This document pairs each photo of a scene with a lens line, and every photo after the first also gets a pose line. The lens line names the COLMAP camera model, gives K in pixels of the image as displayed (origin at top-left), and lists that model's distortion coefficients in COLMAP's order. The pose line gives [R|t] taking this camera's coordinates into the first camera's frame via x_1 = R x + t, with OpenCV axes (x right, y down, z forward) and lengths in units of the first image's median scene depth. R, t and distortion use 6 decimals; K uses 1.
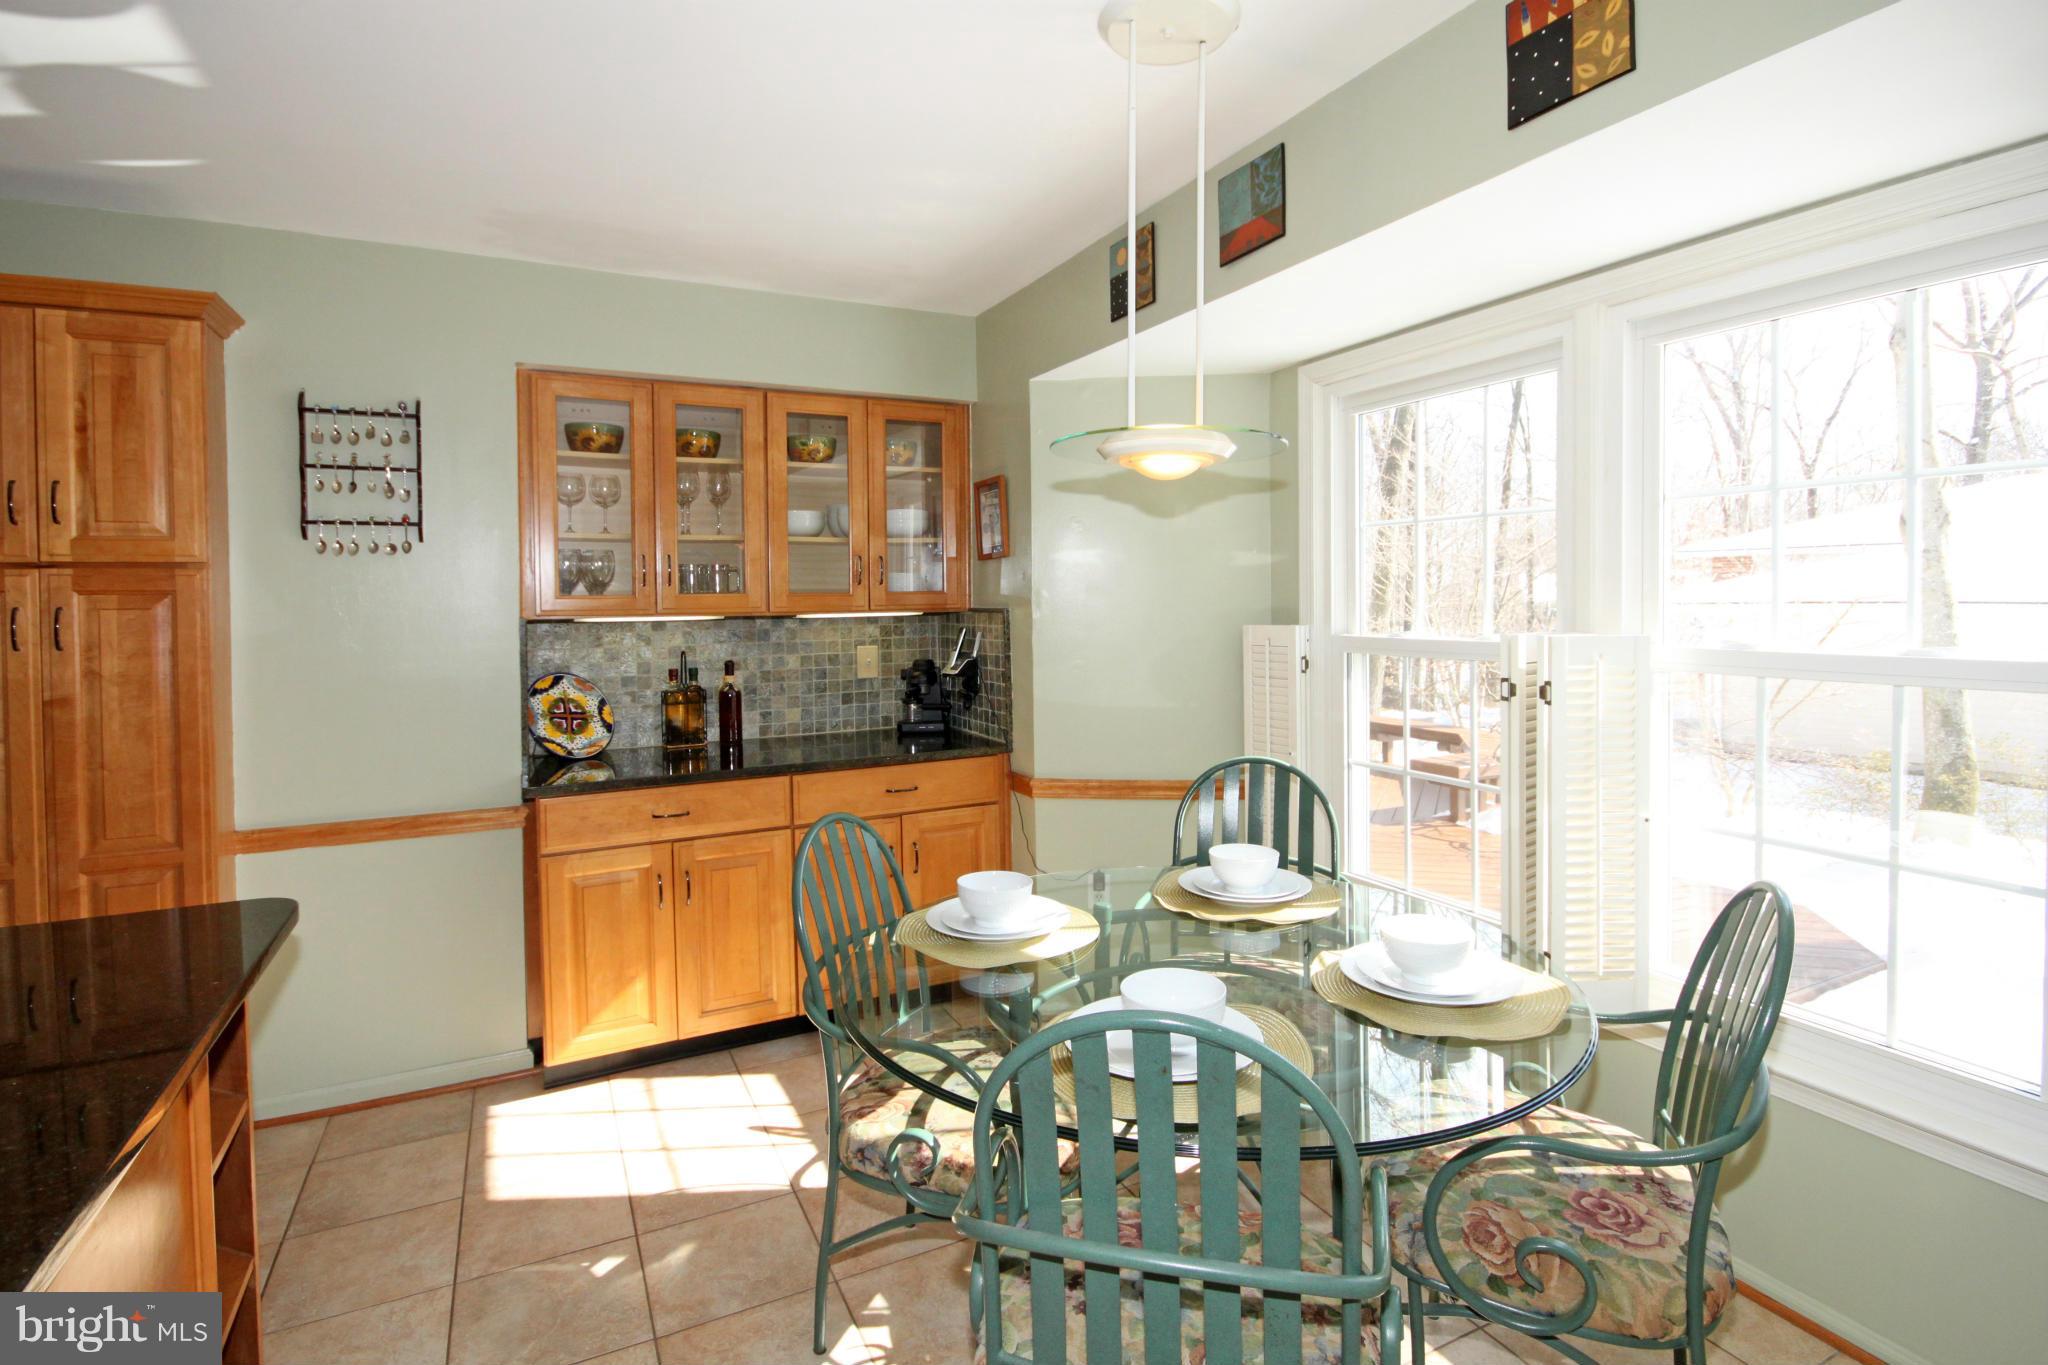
lens RADIAL K [[1003.3, 0, 1034.2], [0, 1003.3, 652.2], [0, 0, 1]] dist [-0.005856, -0.001928]
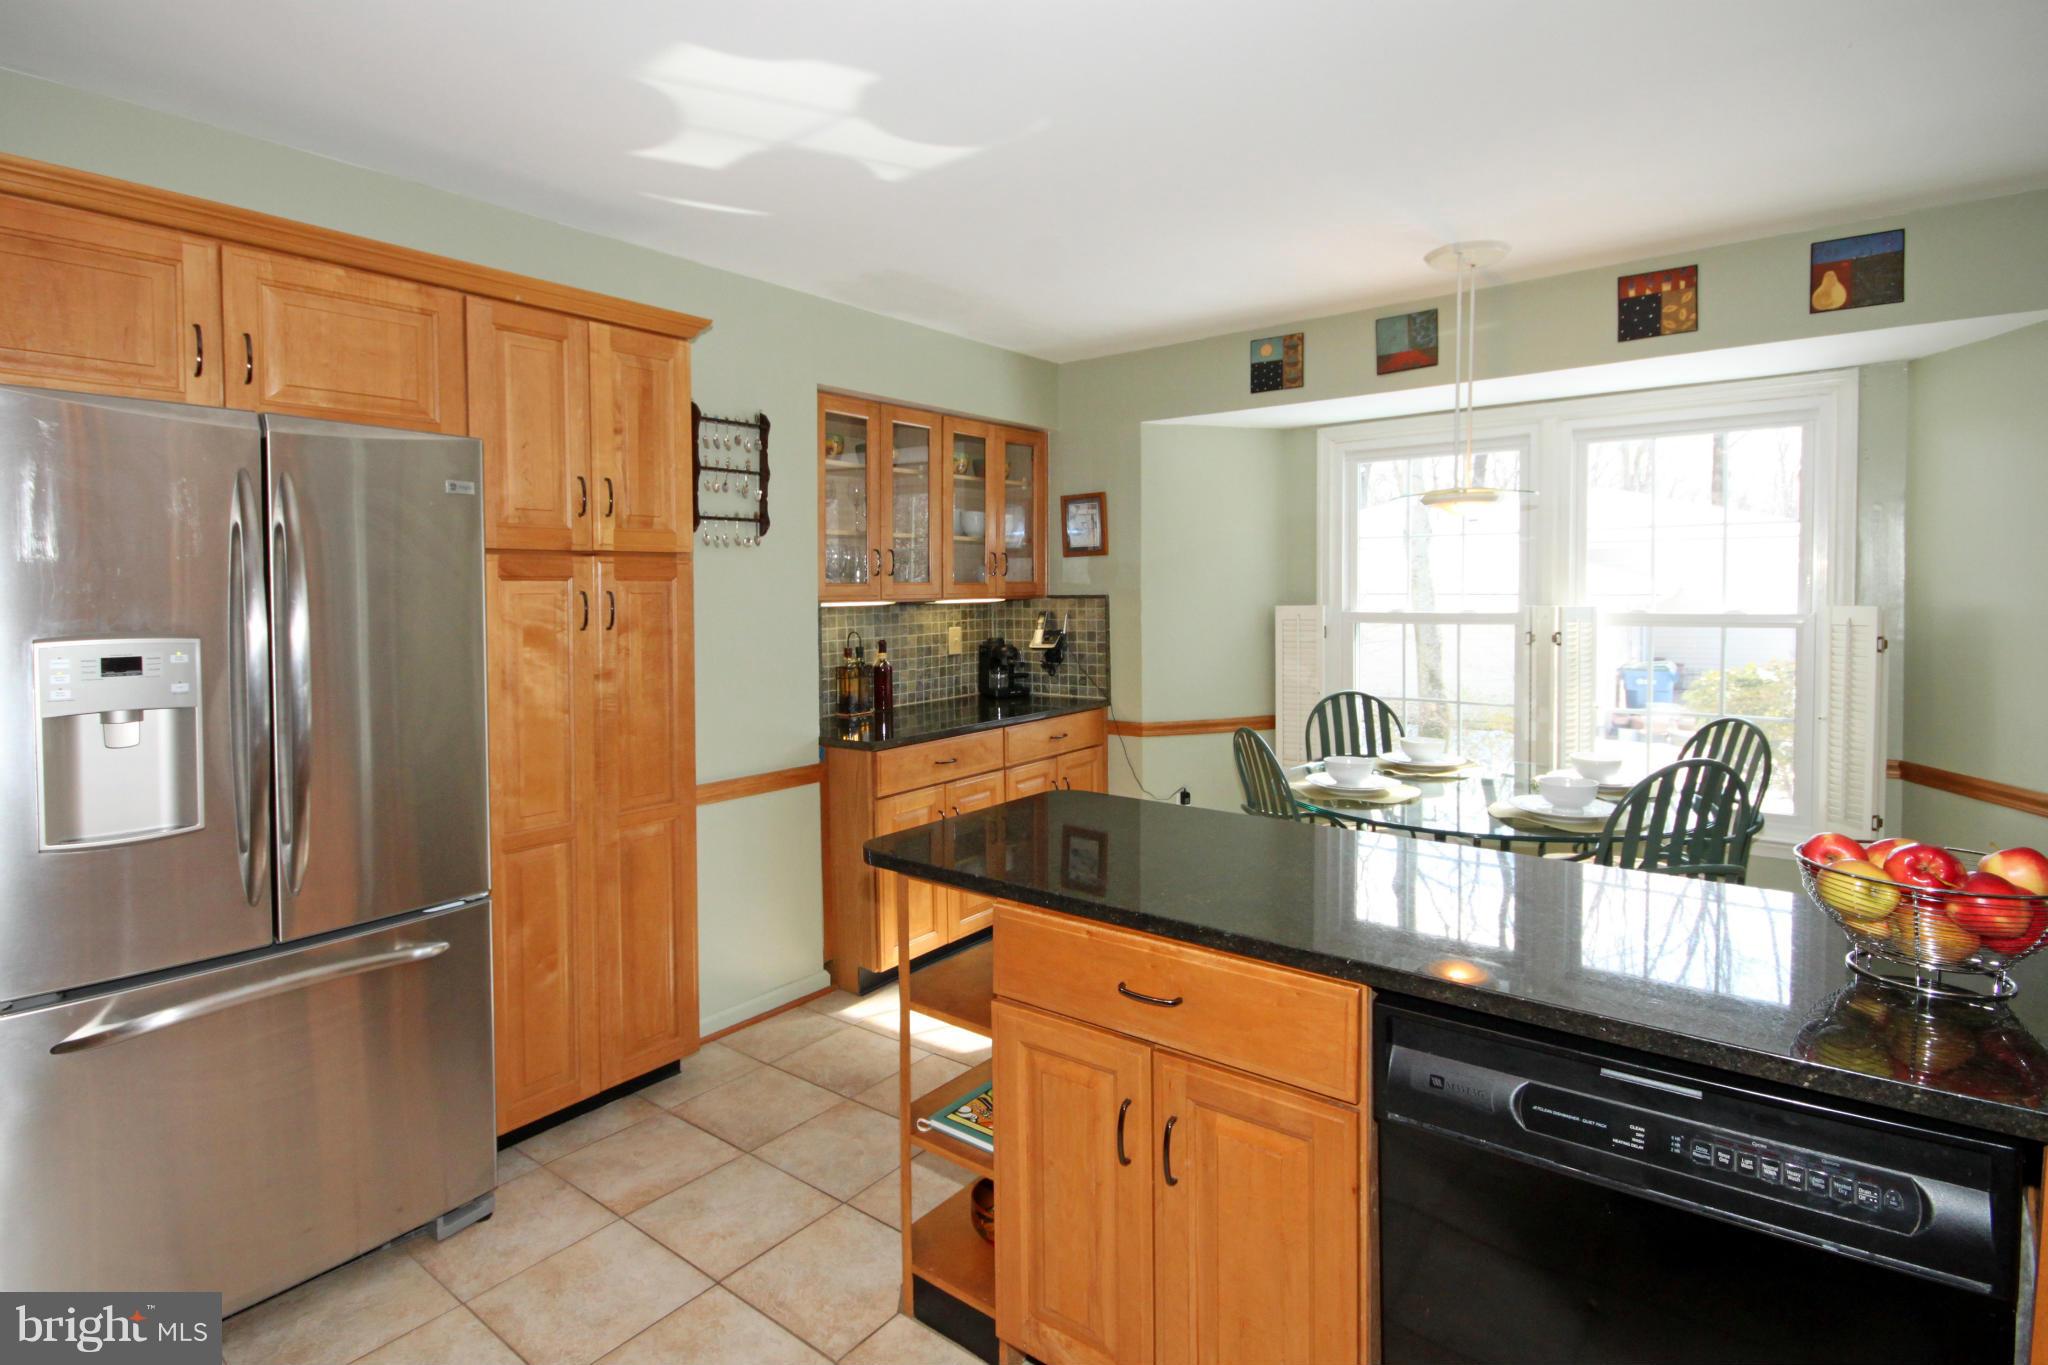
lens RADIAL K [[1003.3, 0, 1026.6], [0, 1003.3, 661.3], [0, 0, 1]] dist [-0.005856, -0.001928]
pose [[0.911525, -0.030009, 0.410148, -0.796982], [0.023907, 0.999514, 0.019999, 0.016857], [-0.410549, -0.008424, 0.911800, -0.172567]]
